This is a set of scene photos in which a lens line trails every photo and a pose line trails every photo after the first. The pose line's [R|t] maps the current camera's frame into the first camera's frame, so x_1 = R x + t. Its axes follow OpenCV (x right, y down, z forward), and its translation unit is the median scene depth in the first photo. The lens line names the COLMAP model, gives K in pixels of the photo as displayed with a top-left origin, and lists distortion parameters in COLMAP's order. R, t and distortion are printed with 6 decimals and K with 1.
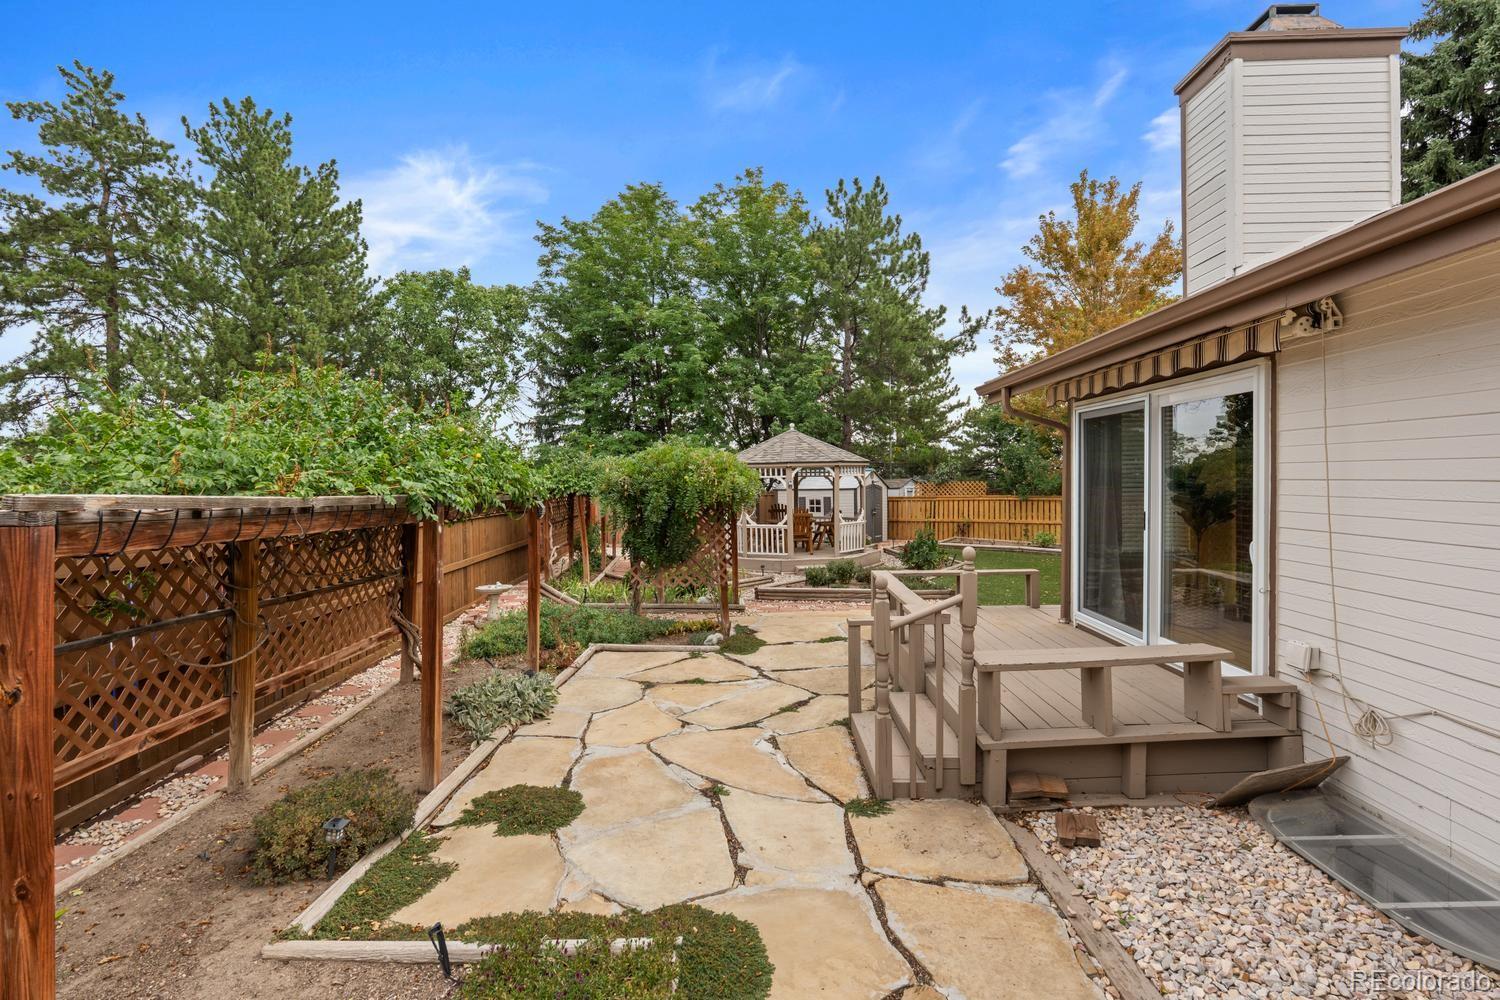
lens RADIAL K [[661.3, 0, 755.9], [0, 661.3, 503.2], [0, 0, 1]] dist [-0.001556, 0.000024]
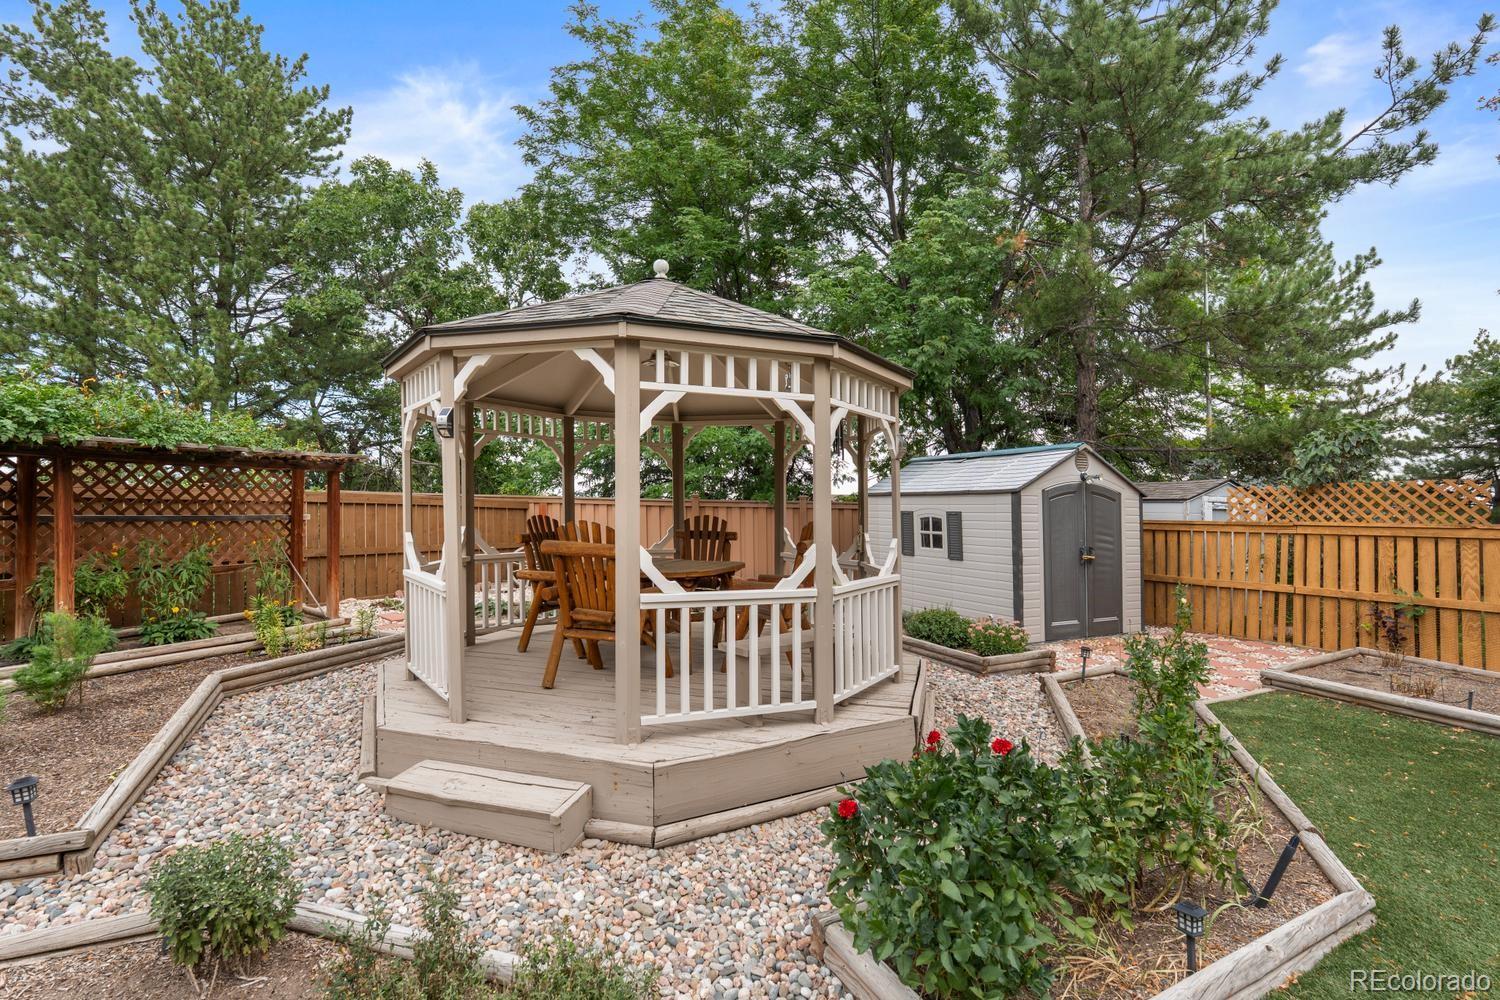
lens RADIAL K [[678.9, 0, 748.2], [0, 678.9, 478.6], [0, 0, 1]] dist [-0.004148, -0.000086]
pose [[0.888127, 0.012788, -0.459421, 0.174953], [-0.046545, 0.996976, -0.062227, 0.002275], [0.457236, 0.076649, 0.886036, 0.530322]]
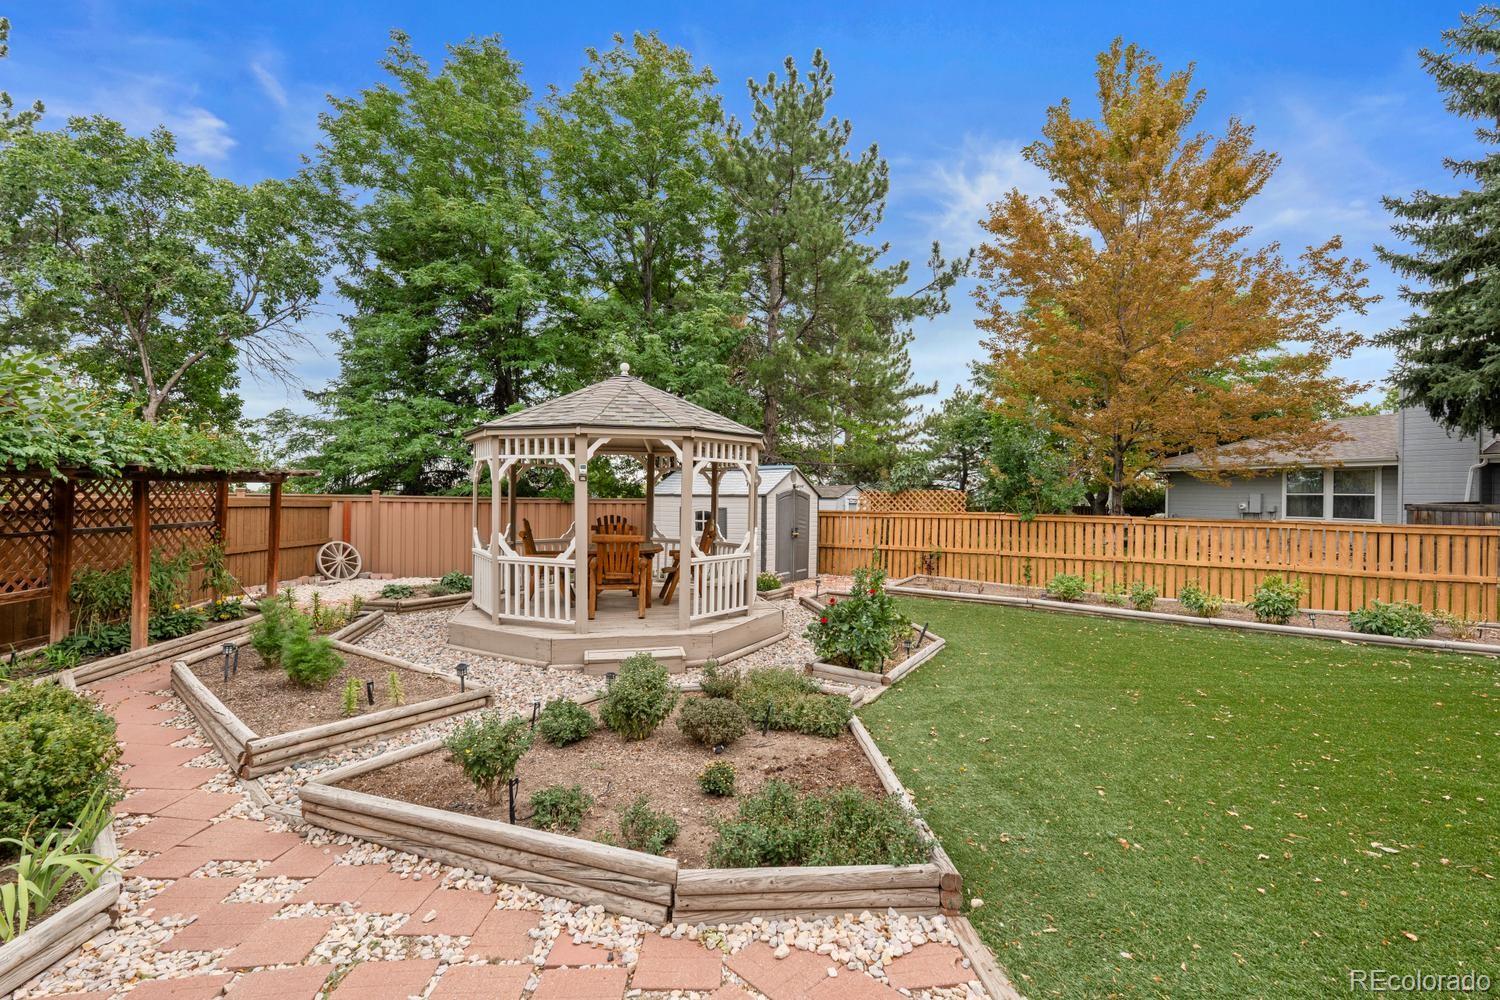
lens RADIAL K [[661.3, 0, 755.9], [0, 661.3, 503.2], [0, 0, 1]] dist [-0.001556, 0.000024]
pose [[0.997475, 0.027753, 0.065372, 0.092689], [-0.026268, 0.999379, -0.023469, 0.000332], [-0.065983, 0.021693, 0.997585, 0.341705]]
